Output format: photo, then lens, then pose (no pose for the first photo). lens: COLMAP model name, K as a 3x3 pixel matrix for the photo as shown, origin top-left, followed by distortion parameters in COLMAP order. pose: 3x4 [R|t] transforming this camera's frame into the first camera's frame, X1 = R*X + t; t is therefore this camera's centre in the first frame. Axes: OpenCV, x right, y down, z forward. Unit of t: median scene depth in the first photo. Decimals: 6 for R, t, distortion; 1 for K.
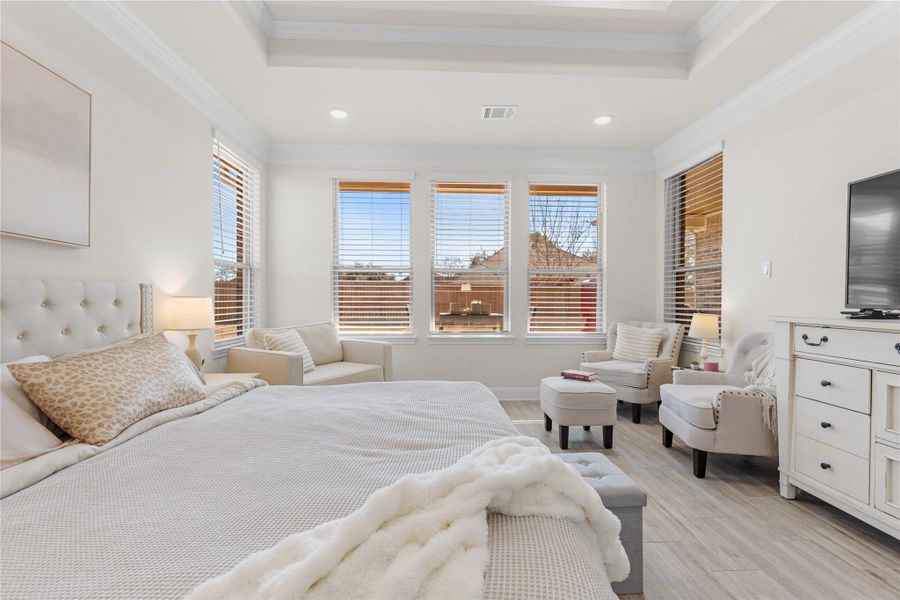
lens RADIAL K [[411.6, 0, 453.7], [0, 411.6, 300.9], [0, 0, 1]] dist [-0.001770, 0.001759]
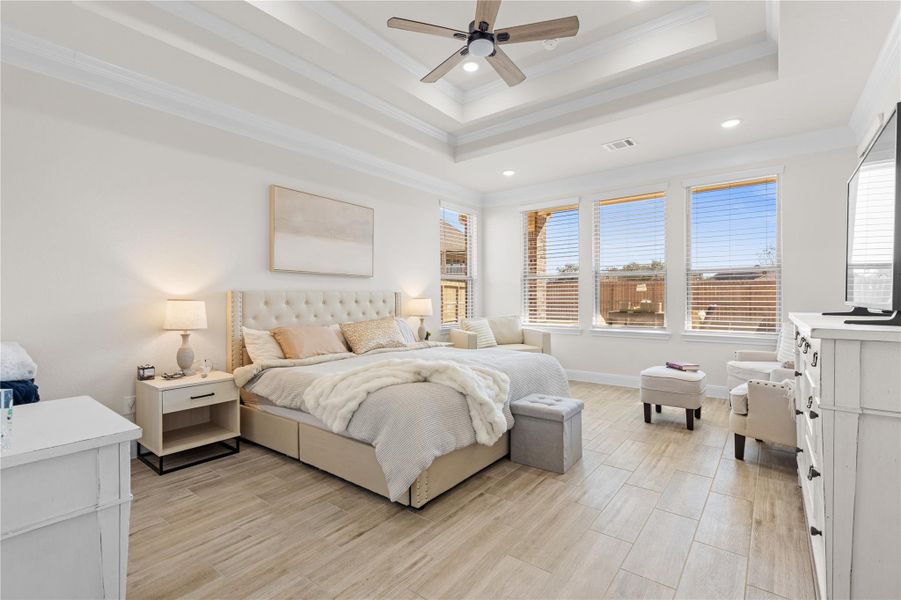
lens RADIAL K [[412.0, 0, 453.5], [0, 412.0, 296.2], [0, 0, 1]] dist [-0.001770, 0.001759]
pose [[0.759860, -0.009383, -0.650019, 0.771208], [0.002619, 0.999932, -0.011373, 0.002092], [0.650081, 0.006940, 0.759833, -0.357846]]
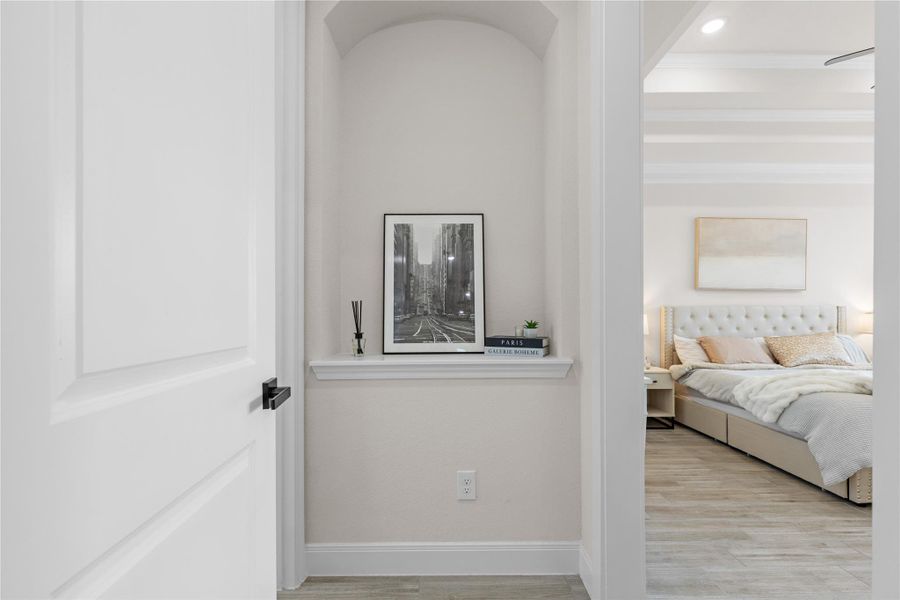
lens RADIAL K [[411.6, 0, 452.4], [0, 411.6, 314.4], [0, 0, 1]] dist [-0.001770, 0.001759]
pose [[-0.037973, 0.001365, -0.999278, 1.136910], [-0.005554, 0.999983, 0.001577, 0.002281], [0.999263, 0.005610, -0.037964, -0.651482]]
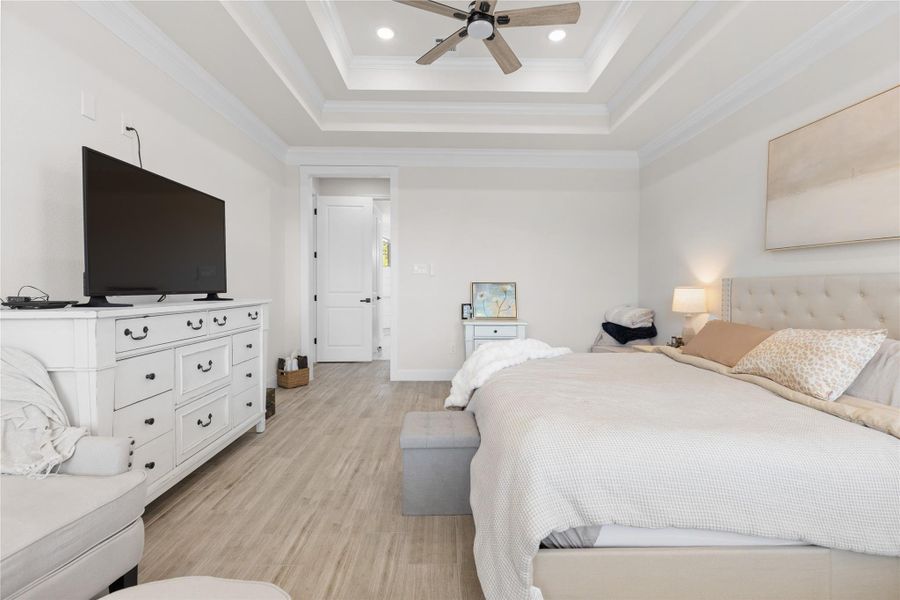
lens RADIAL K [[411.6, 0, 453.2], [0, 411.6, 299.0], [0, 0, 1]] dist [-0.001770, 0.001759]
pose [[-0.999638, -0.002987, 0.026727, 0.155967], [-0.002169, 0.999530, 0.030568, -0.009171], [-0.026806, 0.030499, -0.999175, 1.597369]]
